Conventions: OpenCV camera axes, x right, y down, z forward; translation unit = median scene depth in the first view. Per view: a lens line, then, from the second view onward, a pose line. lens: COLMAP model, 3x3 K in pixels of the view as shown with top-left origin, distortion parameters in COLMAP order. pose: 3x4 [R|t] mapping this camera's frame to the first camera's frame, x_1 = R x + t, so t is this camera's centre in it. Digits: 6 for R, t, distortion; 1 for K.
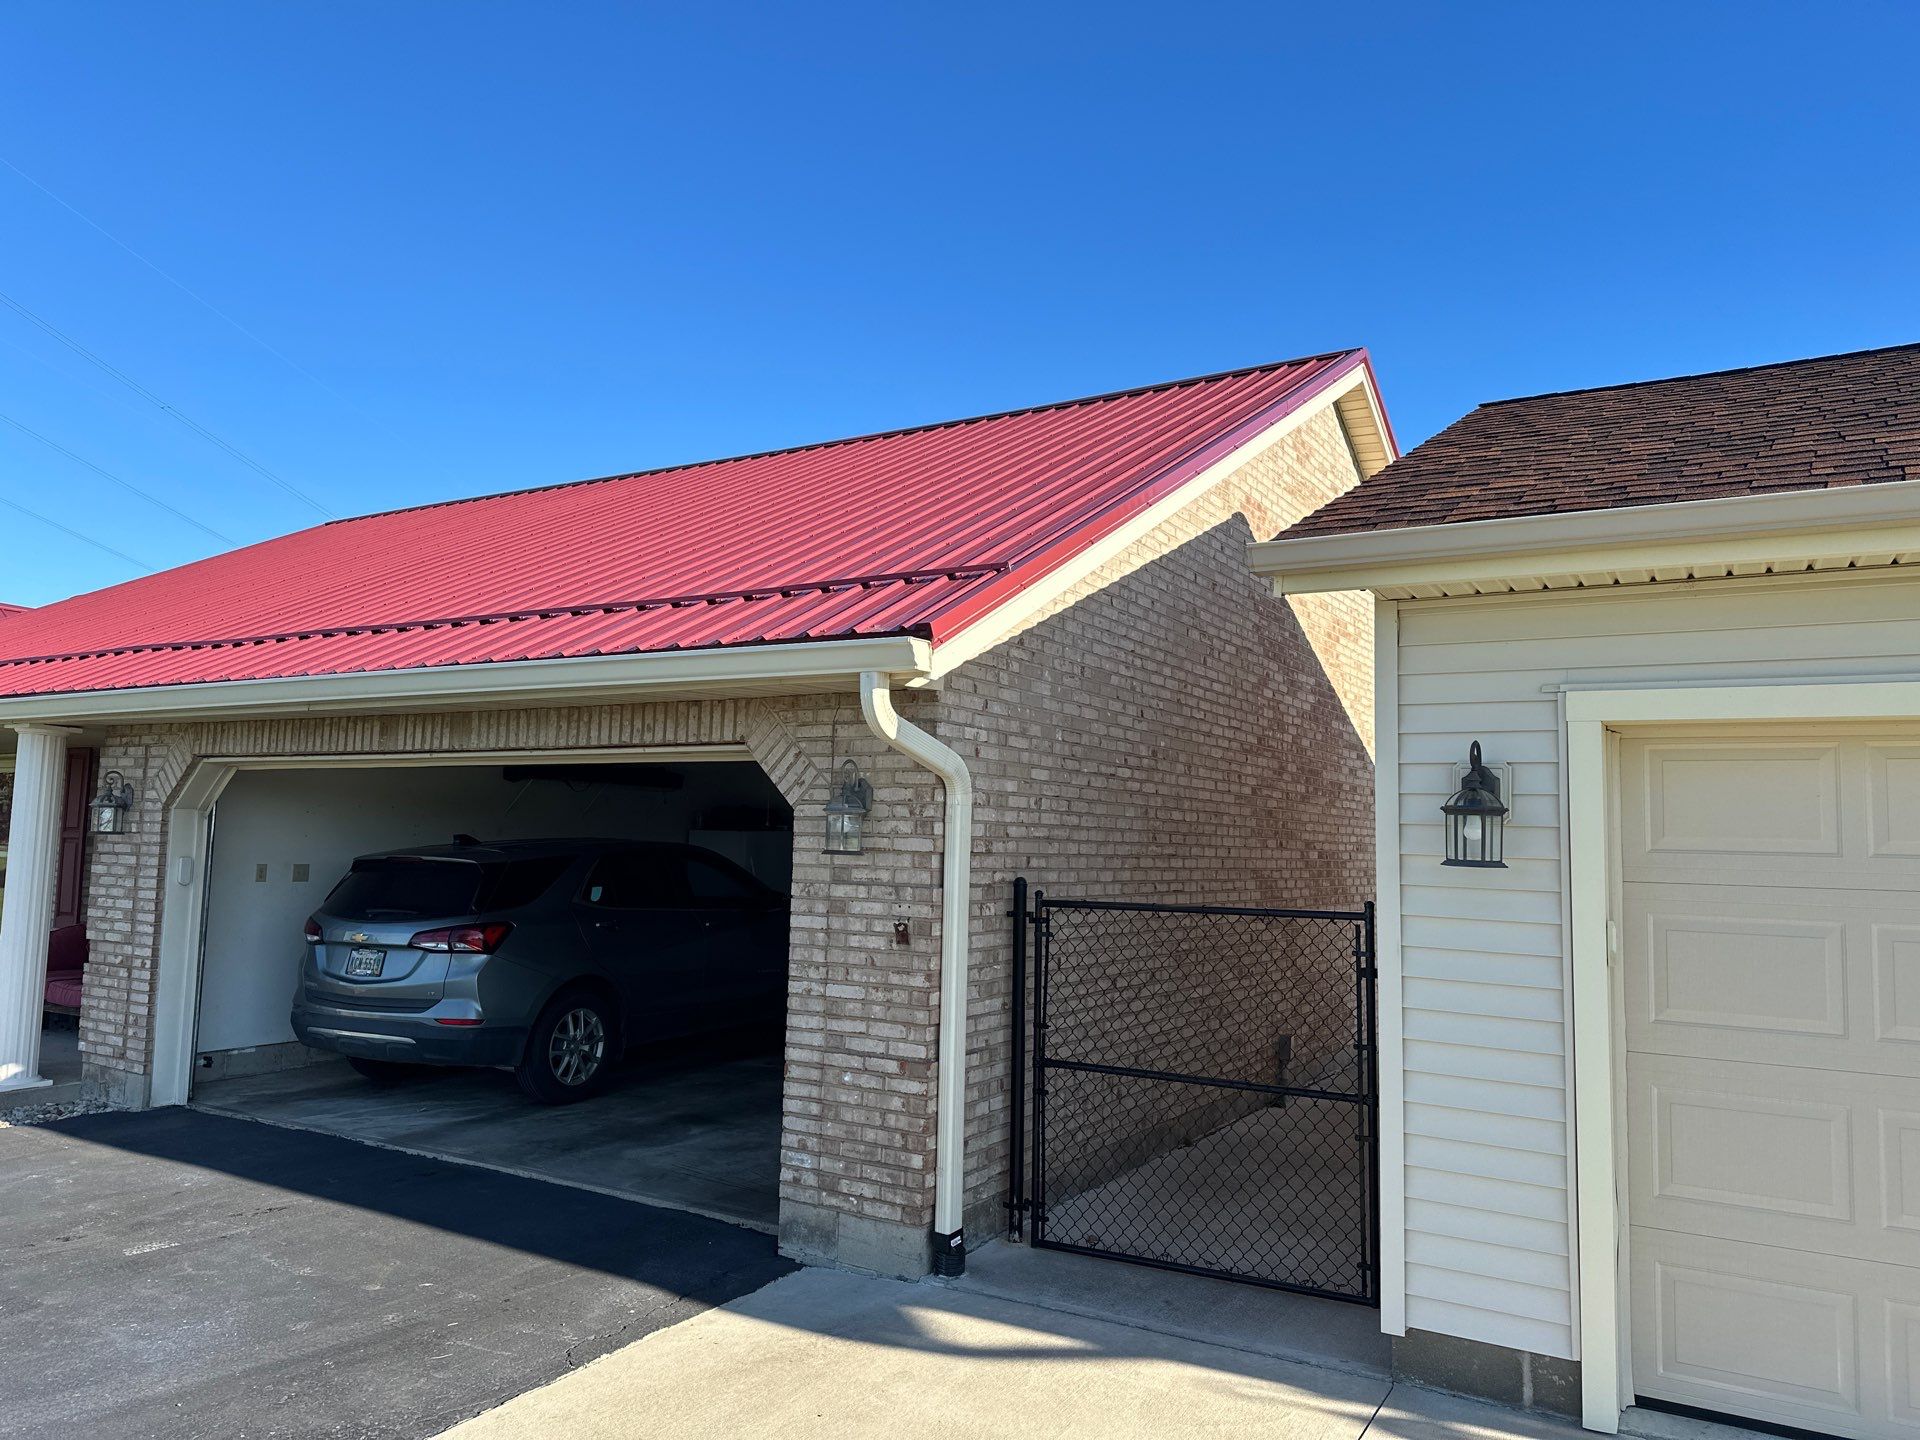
lens RADIAL K [[1362.3, 0, 965.2], [0, 1362.3, 724.0], [0, 0, 1]] dist [0.060937, -0.063841]
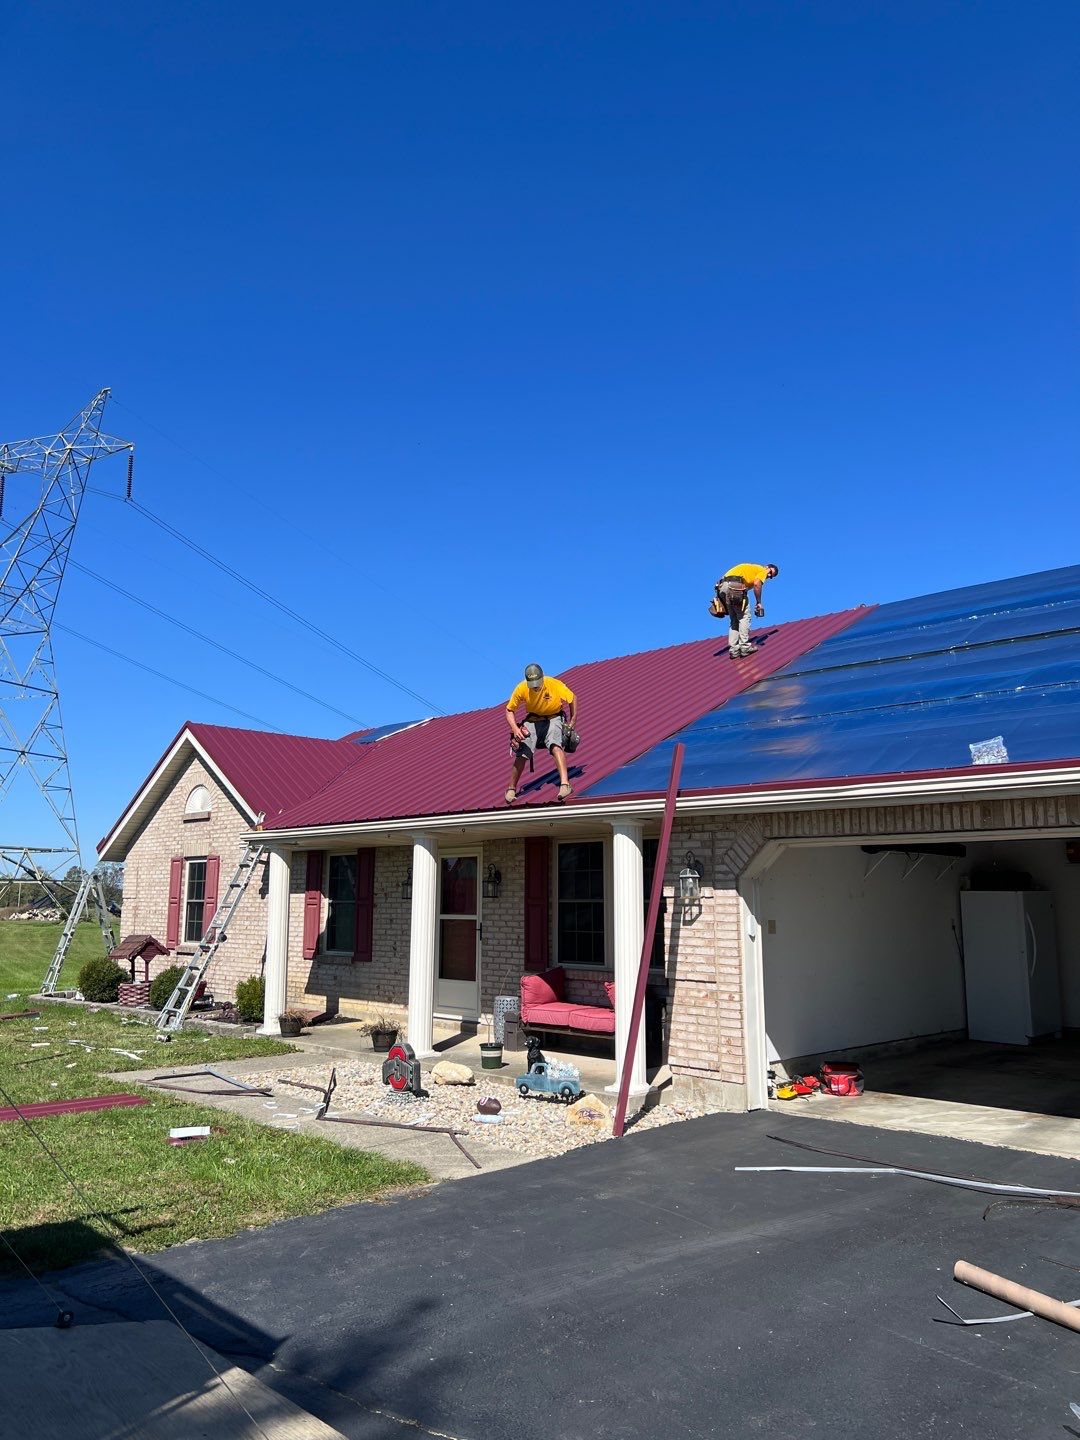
lens RADIAL K [[1099.6, 0, 534.2], [0, 1099.6, 707.6], [0, 0, 1]] dist [0.058884, -0.072390]
pose [[0.969066, -0.062343, -0.238797, -0.528002], [0.040842, 0.994738, -0.093956, -0.011452], [0.243398, 0.081297, 0.966513, -0.097679]]
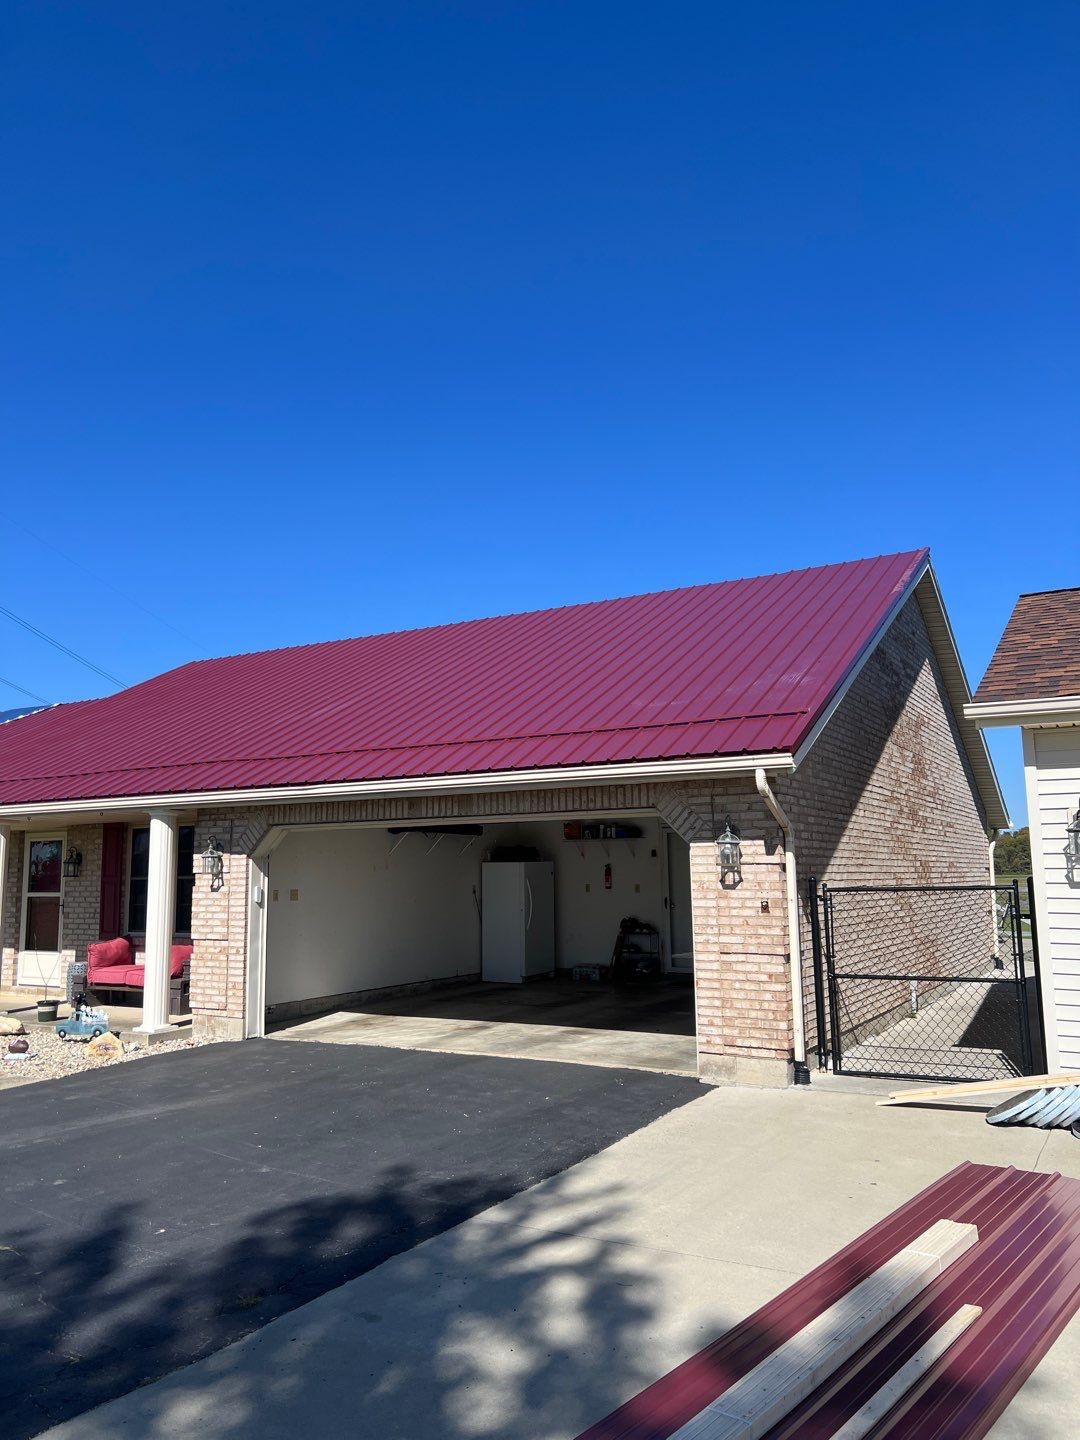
lens RADIAL K [[1099.6, 0, 534.1], [0, 1099.6, 718.4], [0, 0, 1]] dist [0.058884, -0.072390]
pose [[0.999309, -0.033235, 0.016614, -0.260377], [0.034073, 0.998011, -0.053041, -0.024854], [-0.014818, 0.053571, 0.998454, -0.368690]]
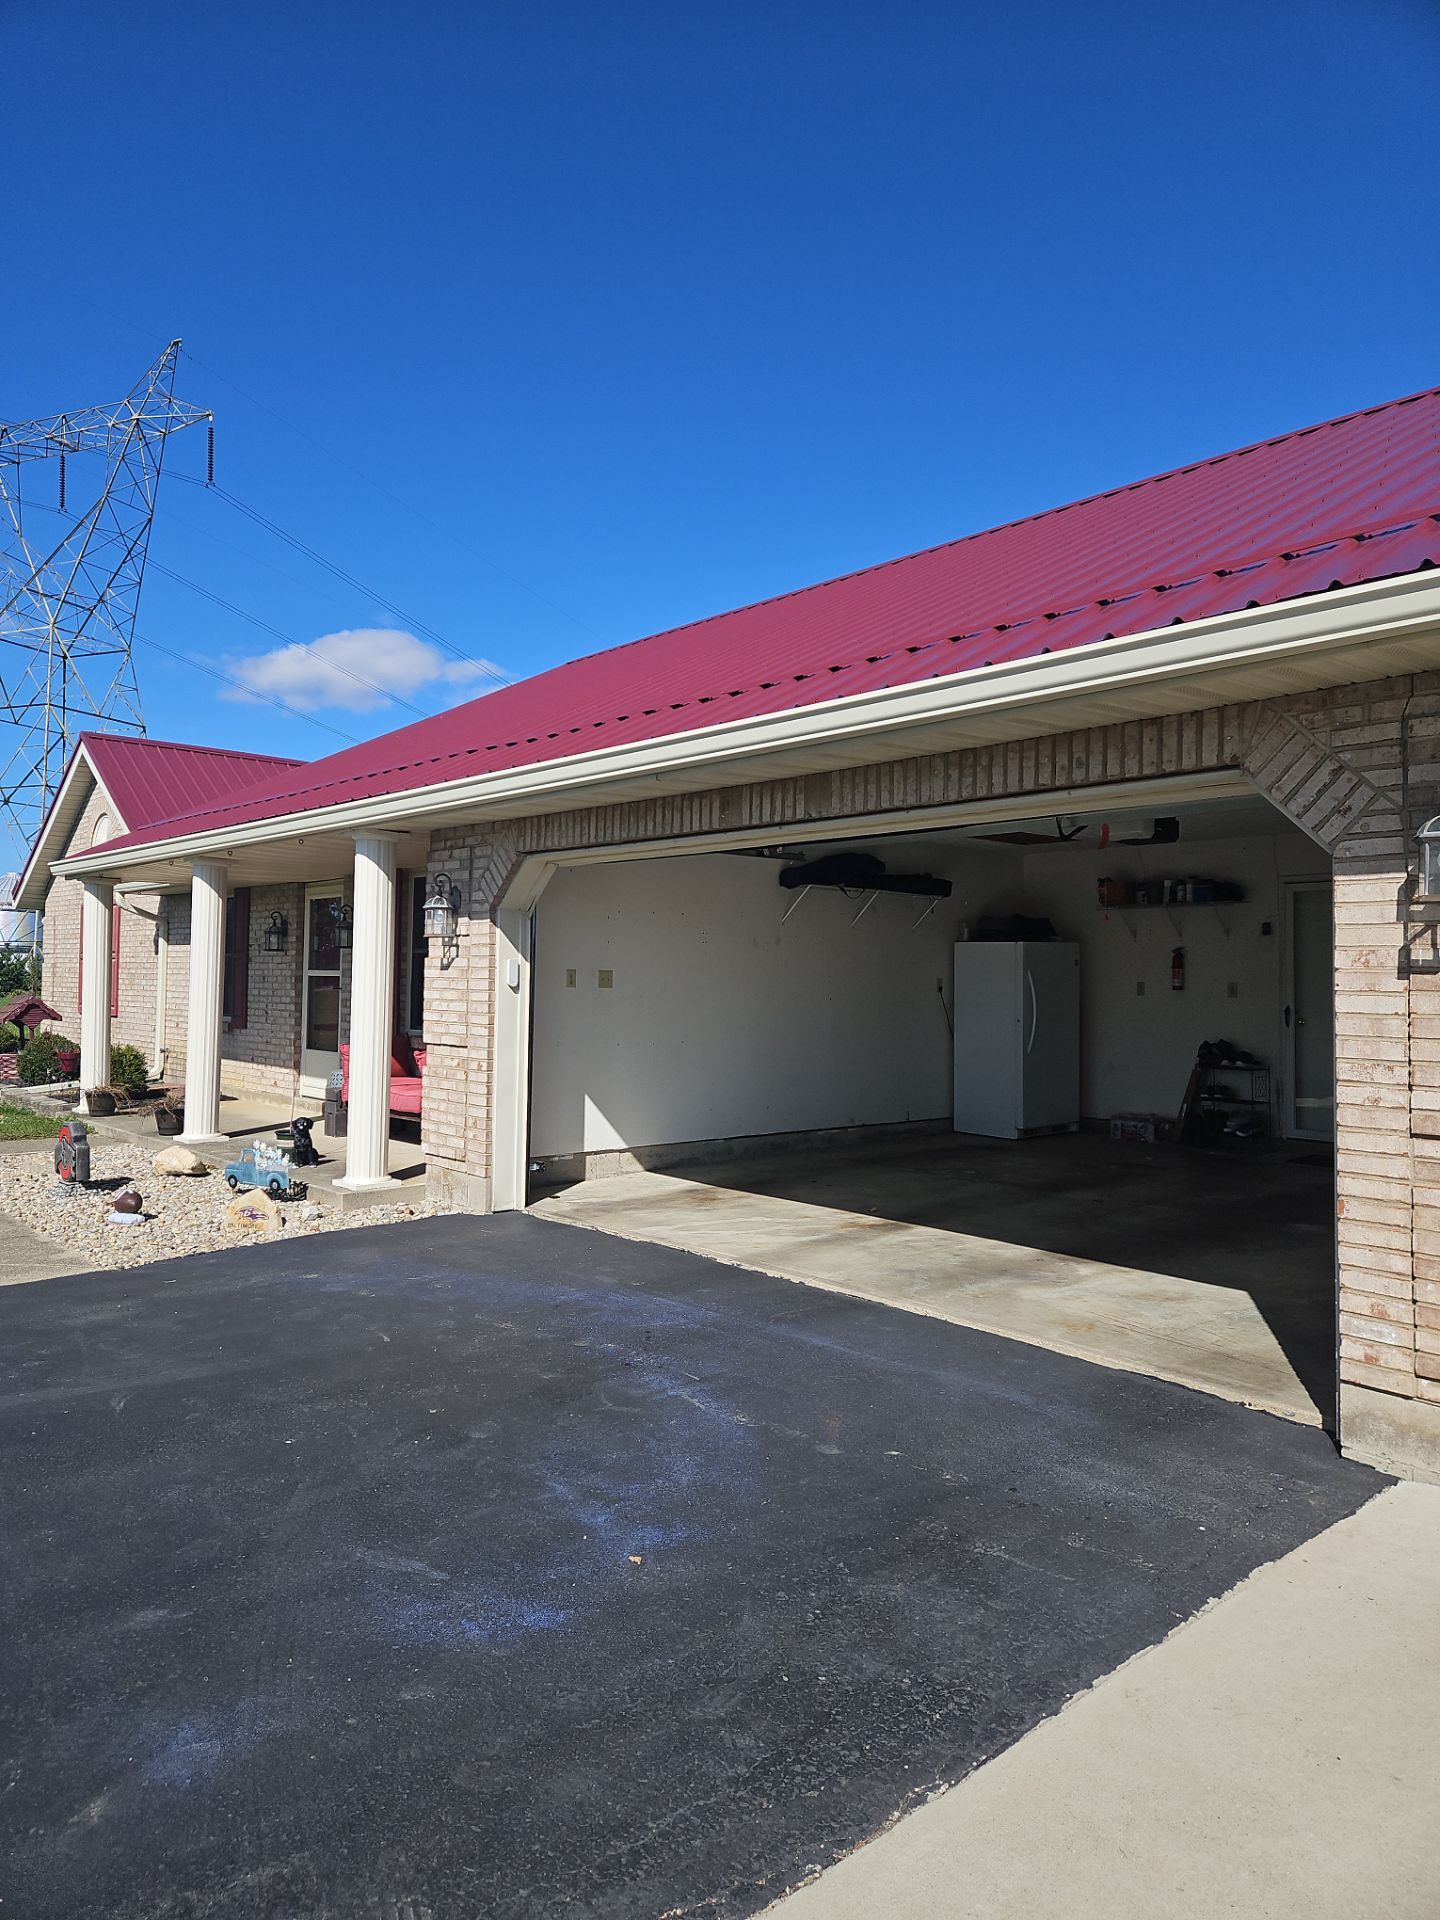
lens RADIAL K [[1292.6, 0, 696.3], [0, 1292.6, 939.9], [0, 0, 1]] dist [0.074430, -0.025916]
pose [[0.953923, -0.020267, -0.299365, -0.174178], [0.035340, 0.998361, 0.045024, 0.049020], [0.297962, -0.053529, 0.953076, 0.173730]]
